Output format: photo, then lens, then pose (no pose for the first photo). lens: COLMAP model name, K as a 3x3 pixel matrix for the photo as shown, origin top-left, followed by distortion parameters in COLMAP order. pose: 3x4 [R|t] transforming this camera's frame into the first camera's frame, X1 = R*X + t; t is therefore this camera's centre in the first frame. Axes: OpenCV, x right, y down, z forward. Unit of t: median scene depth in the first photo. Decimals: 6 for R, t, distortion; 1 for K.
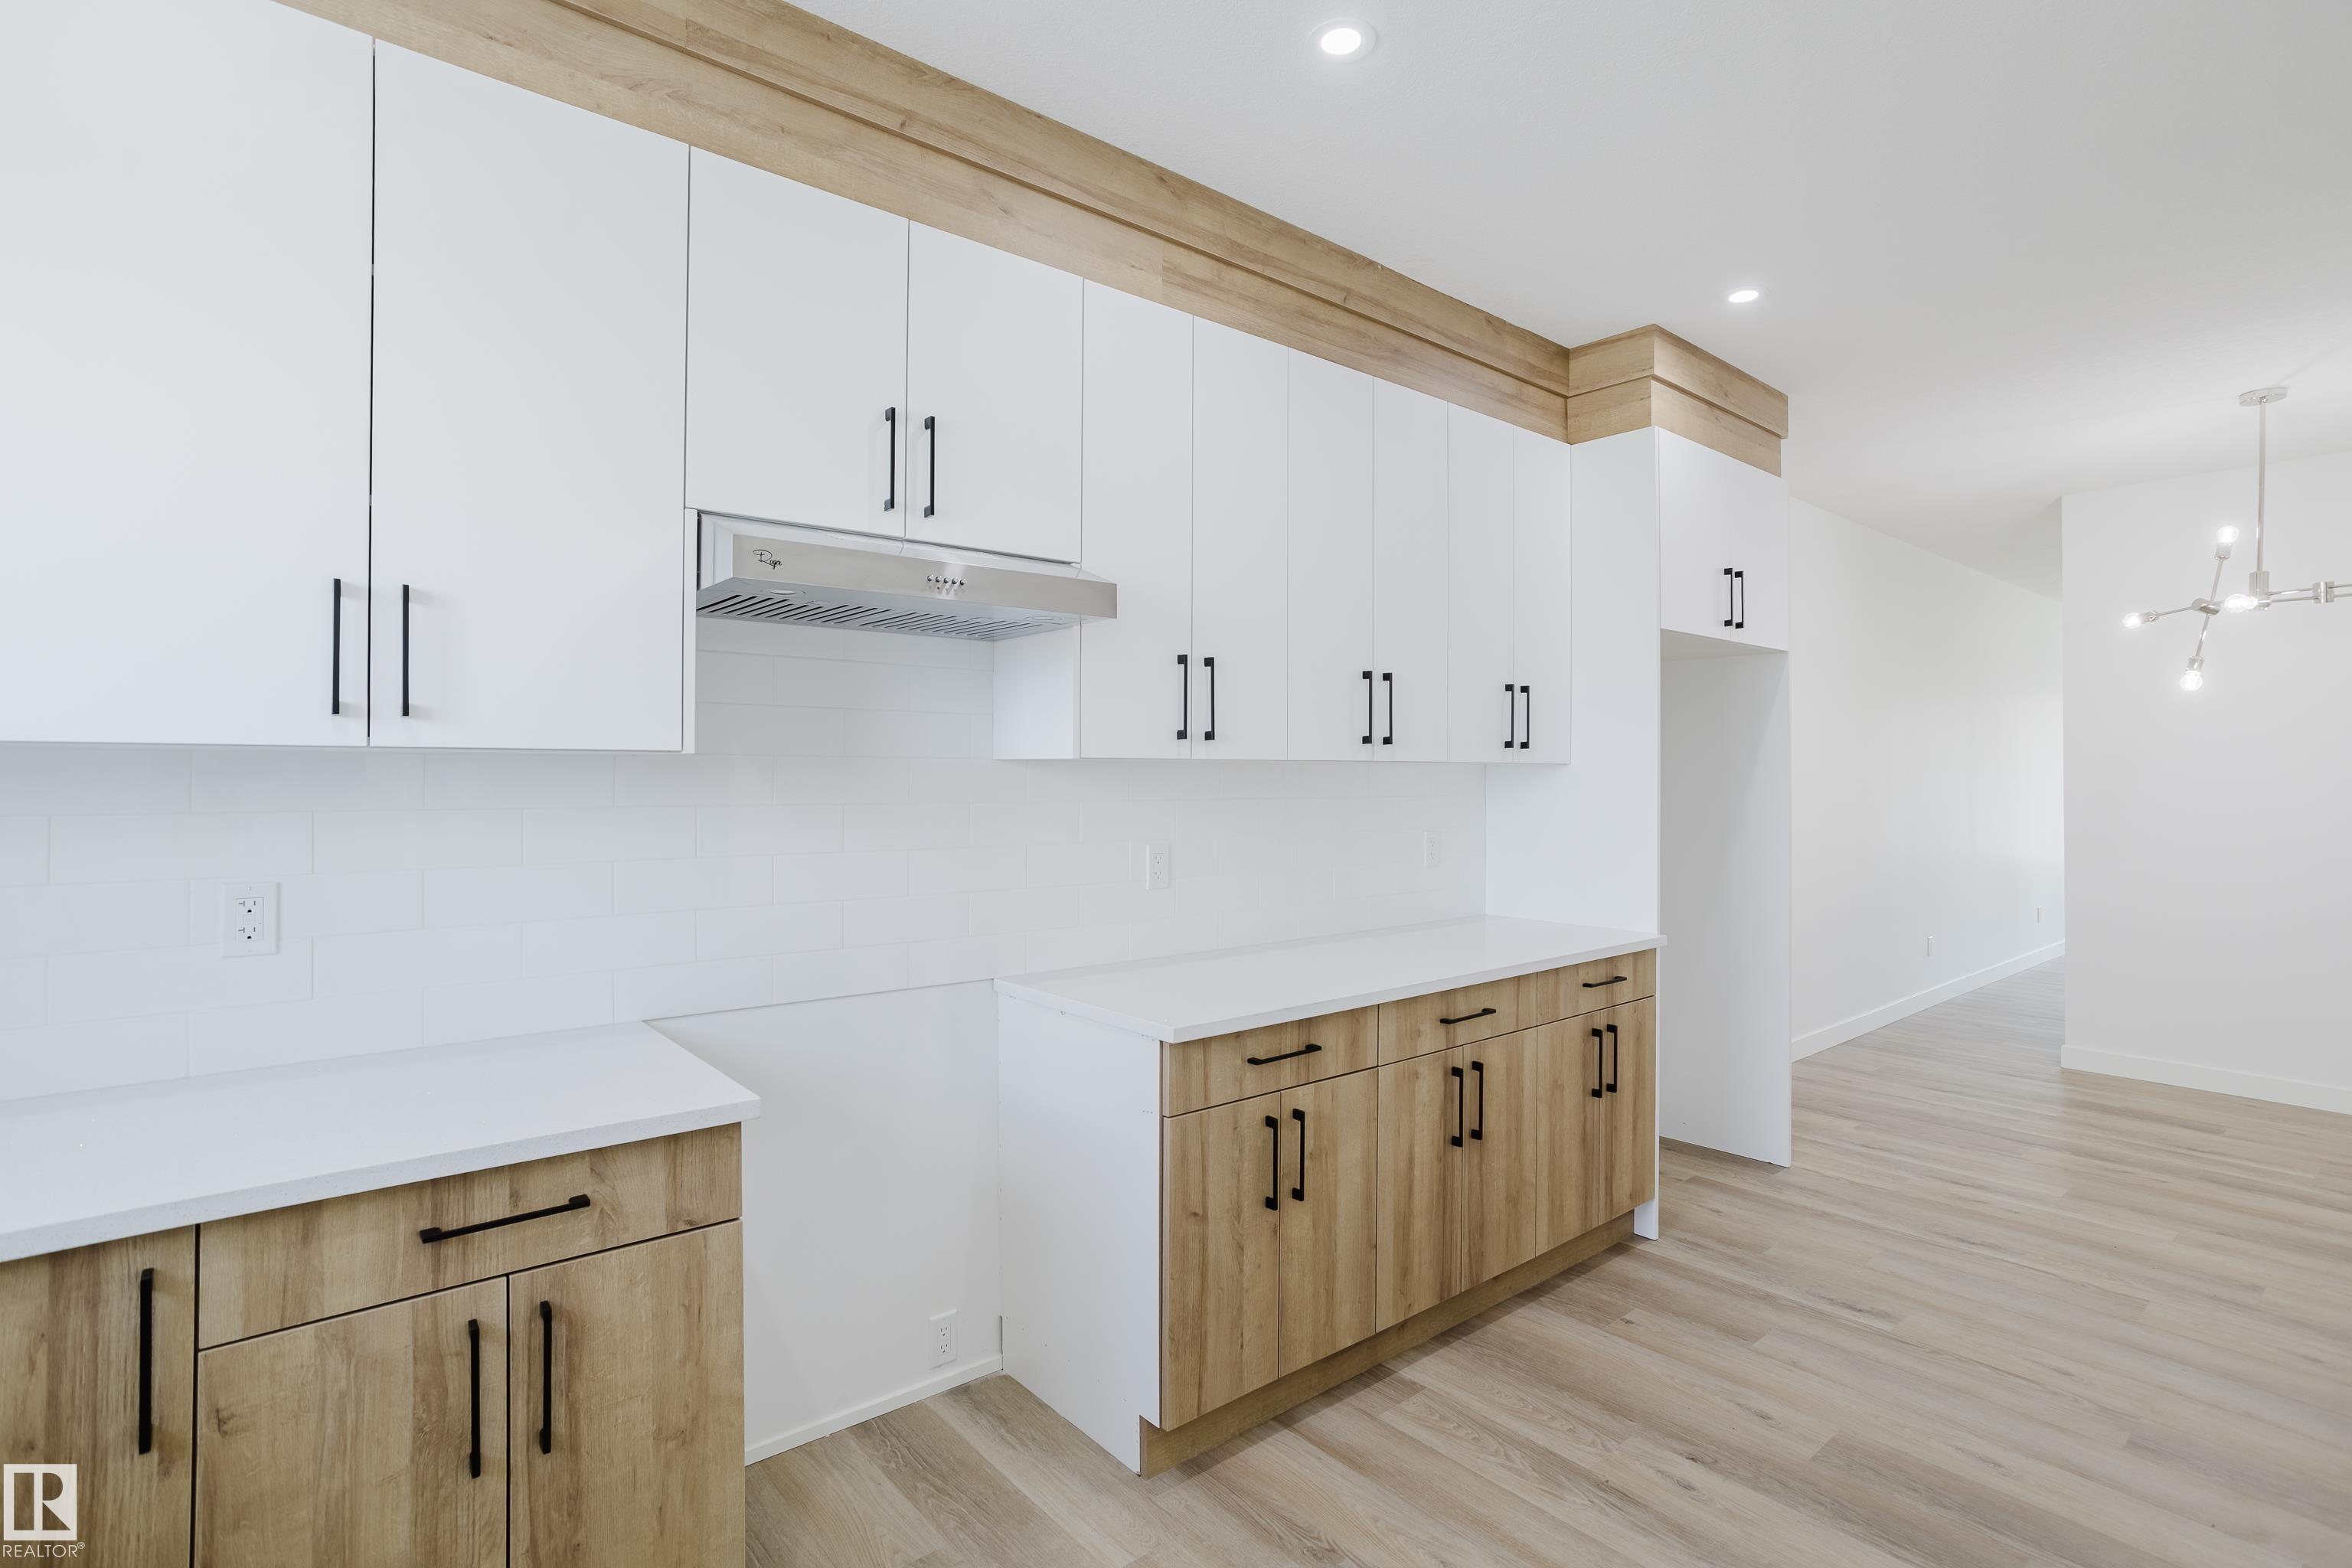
lens RADIAL K [[1123.9, 0, 1176.0], [0, 1123.9, 784.0], [0, 0, 1]] dist [-0.035569, 0.017633]
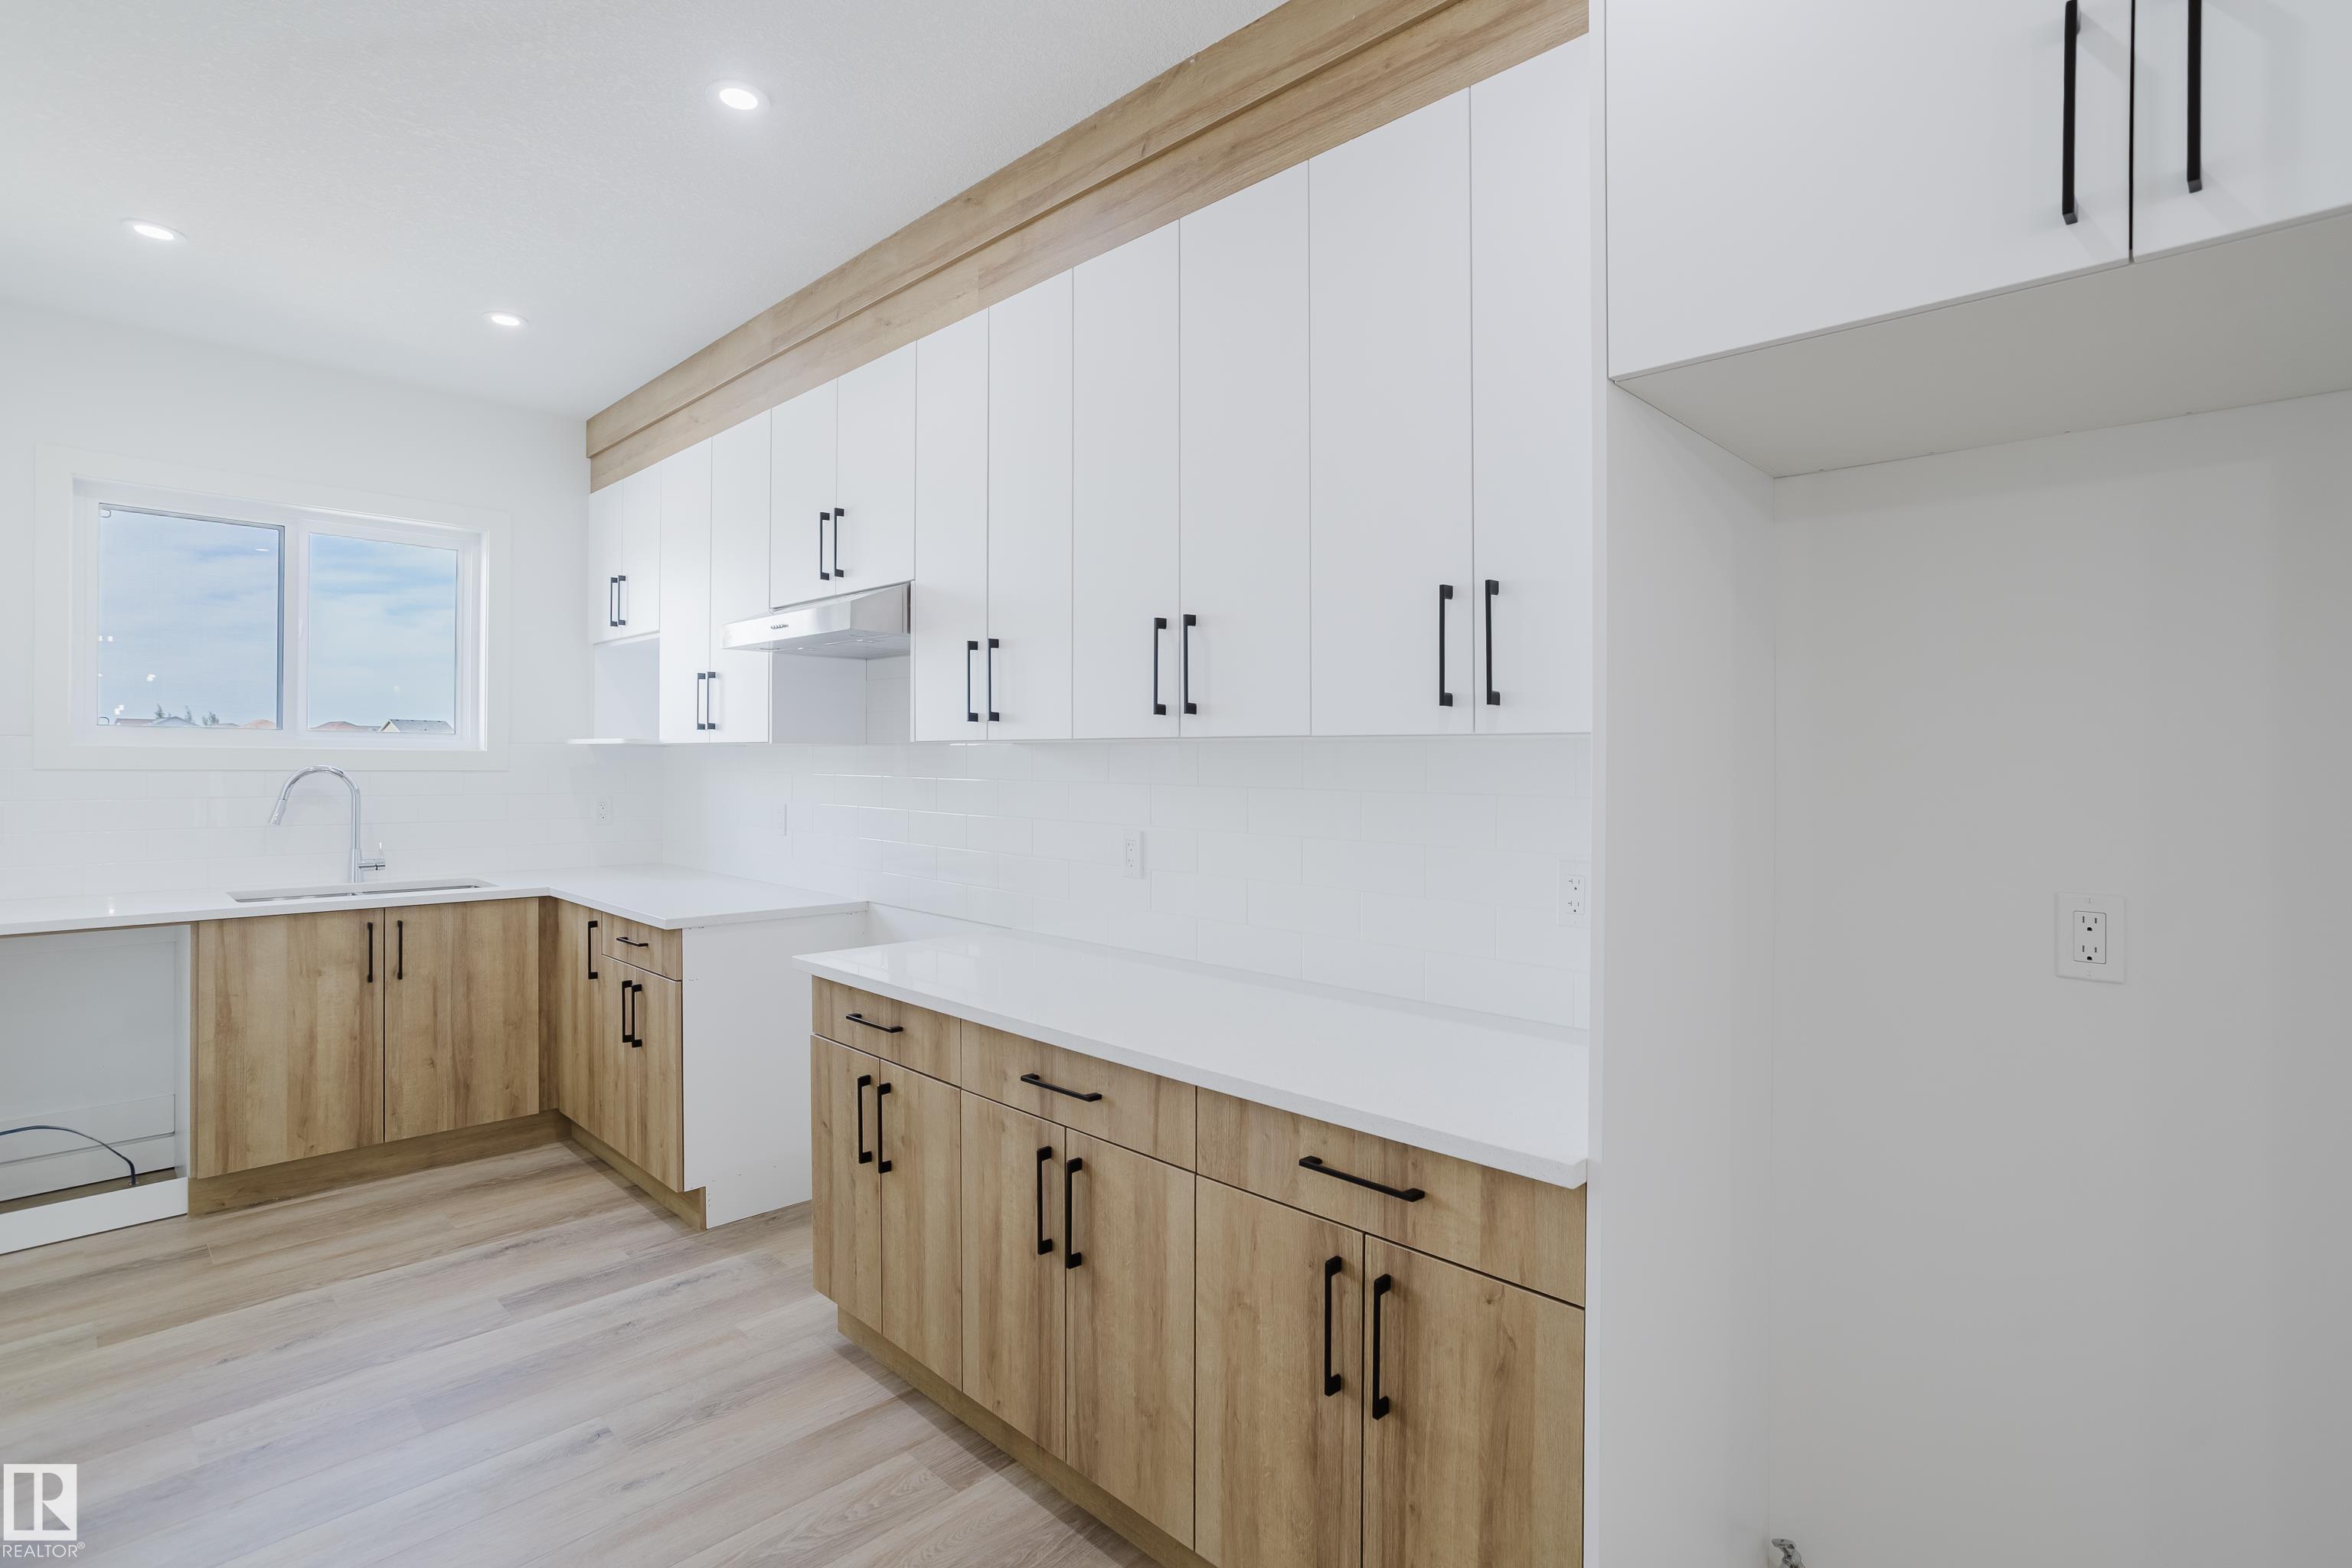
lens RADIAL K [[1141.2, 0, 1176.2], [0, 1141.2, 767.4], [0, 0, 1]] dist [-0.049077, 0.031561]
pose [[0.102080, 0.010792, -0.994718, 0.964222], [-0.011020, 0.999892, 0.009717, -0.008042], [0.994715, 0.009970, 0.102188, 0.962944]]
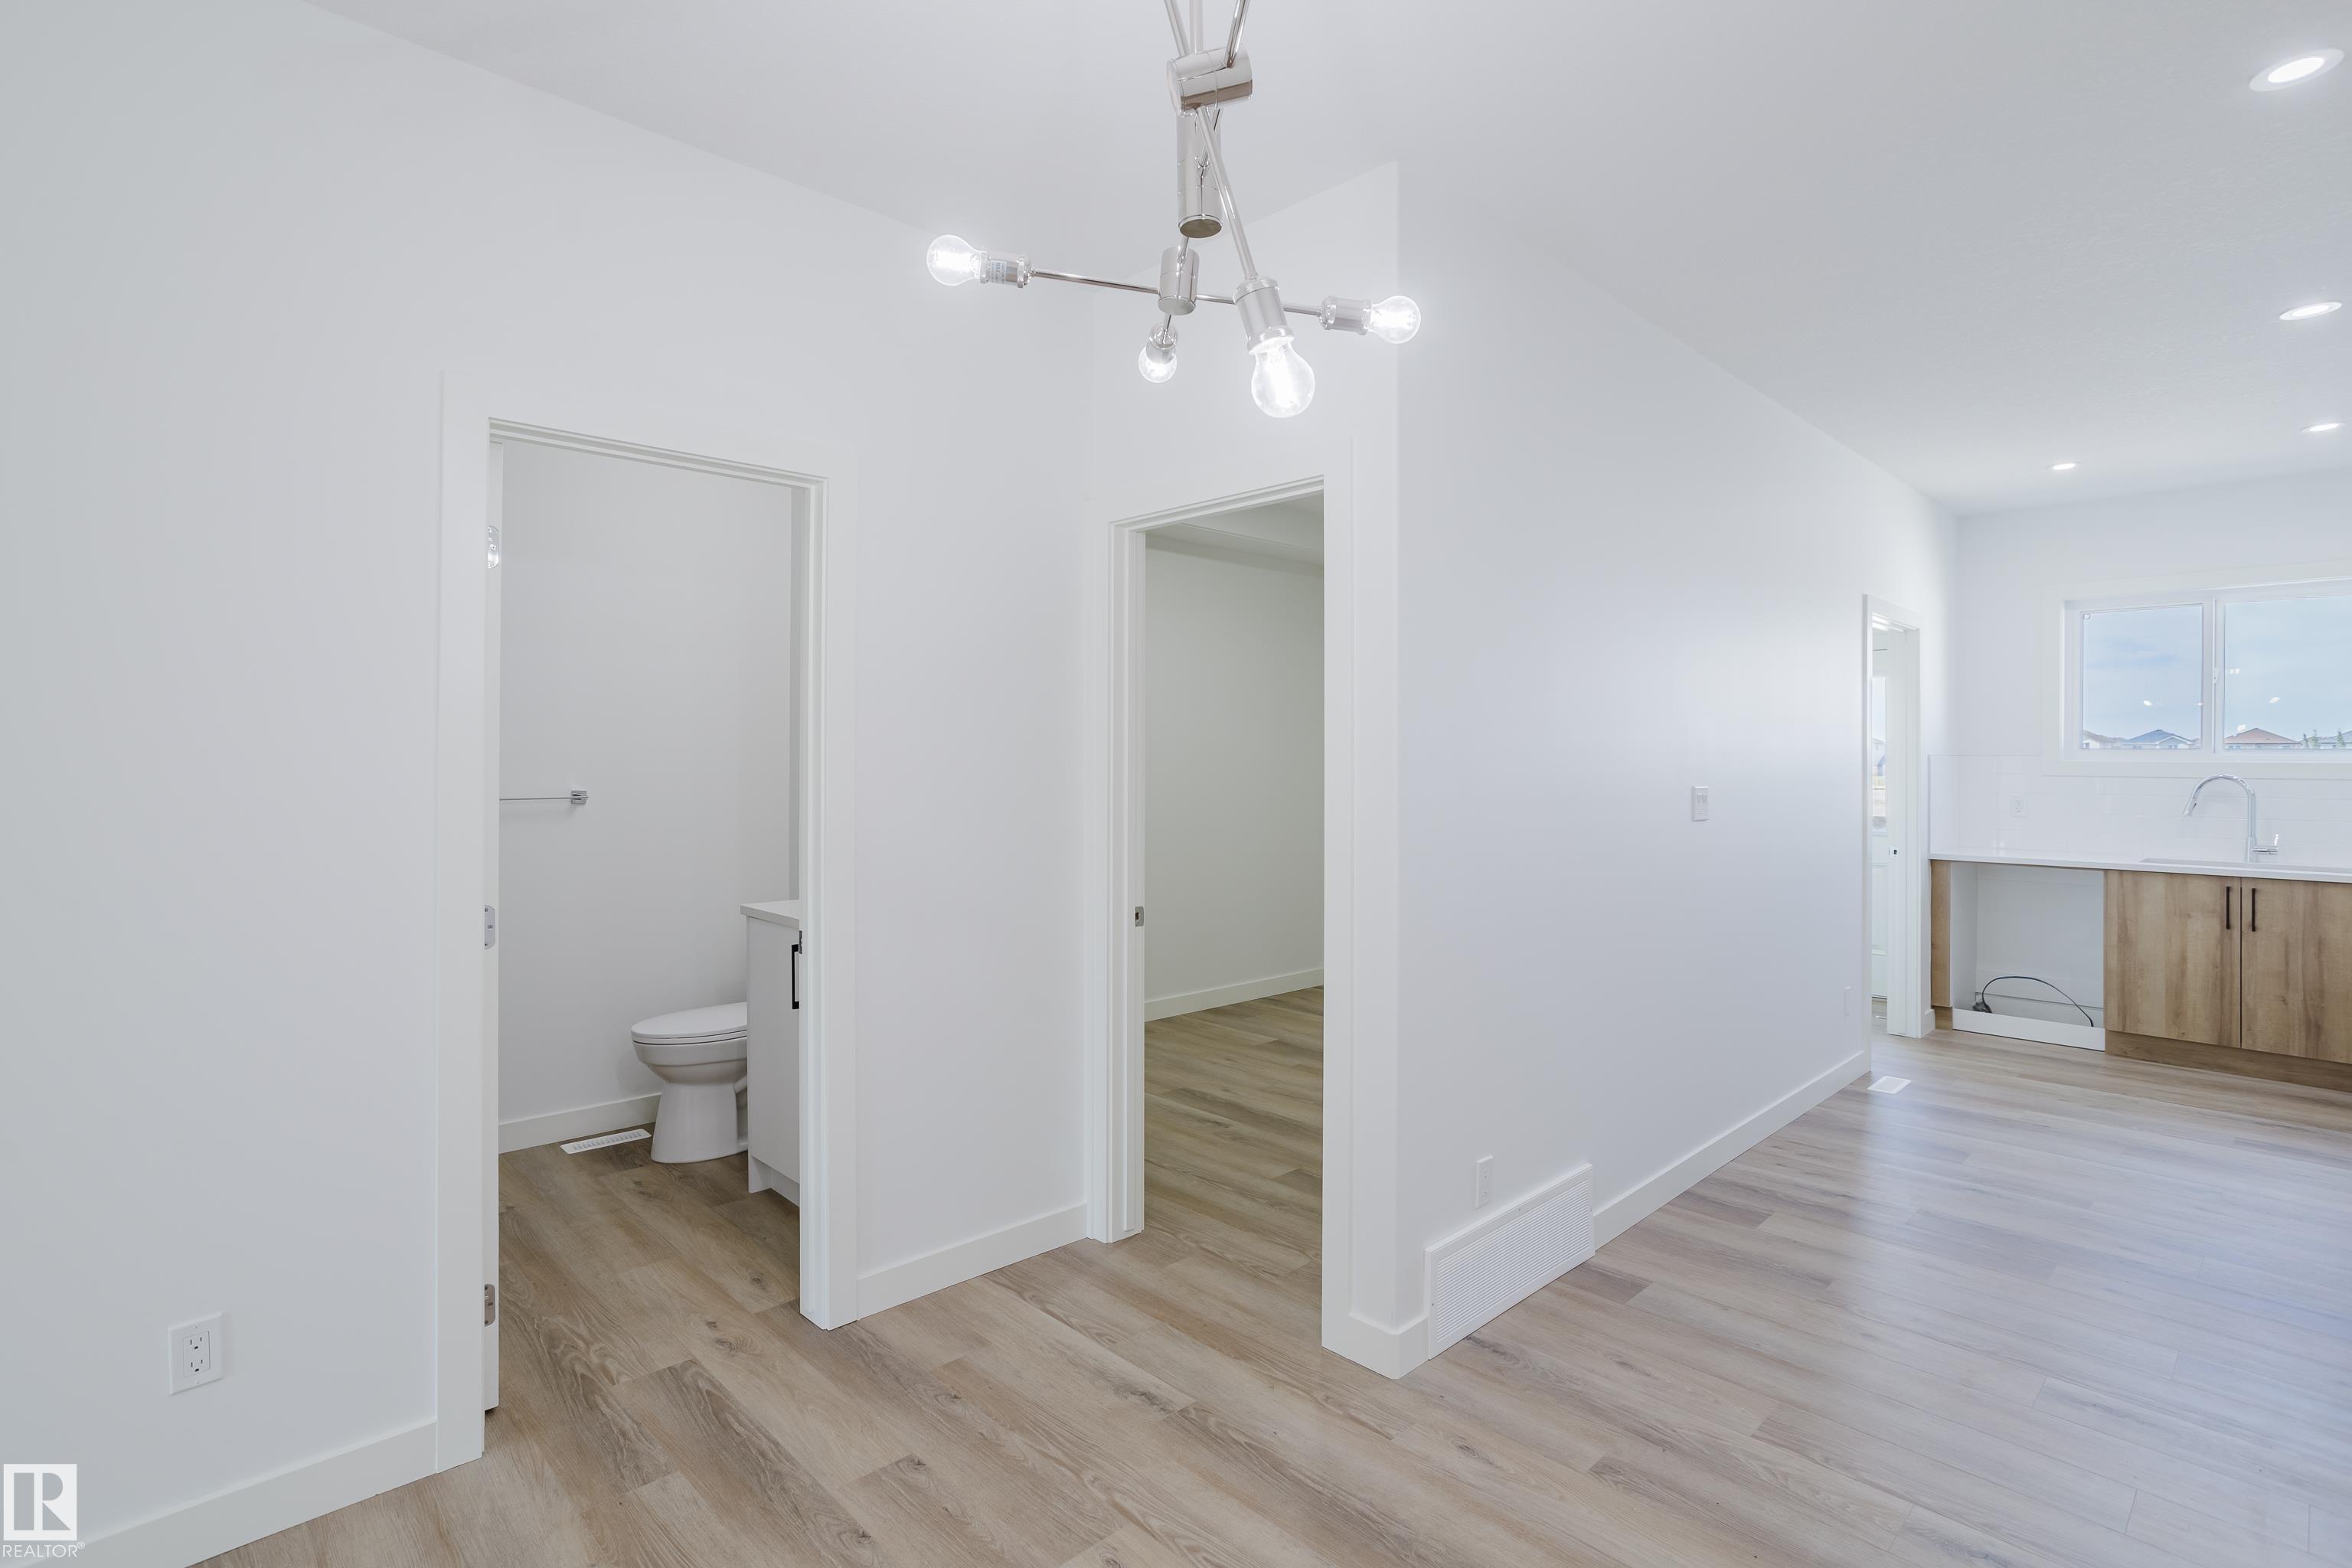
lens RADIAL K [[1139.5, 0, 1173.4], [0, 1139.5, 746.1], [0, 0, 1]] dist [-0.047667, 0.029839]
pose [[-0.997402, -0.004839, -0.071872, 1.406463], [-0.004081, 0.999934, -0.010696, -0.005673], [0.071919, -0.010375, -0.997357, 1.840820]]
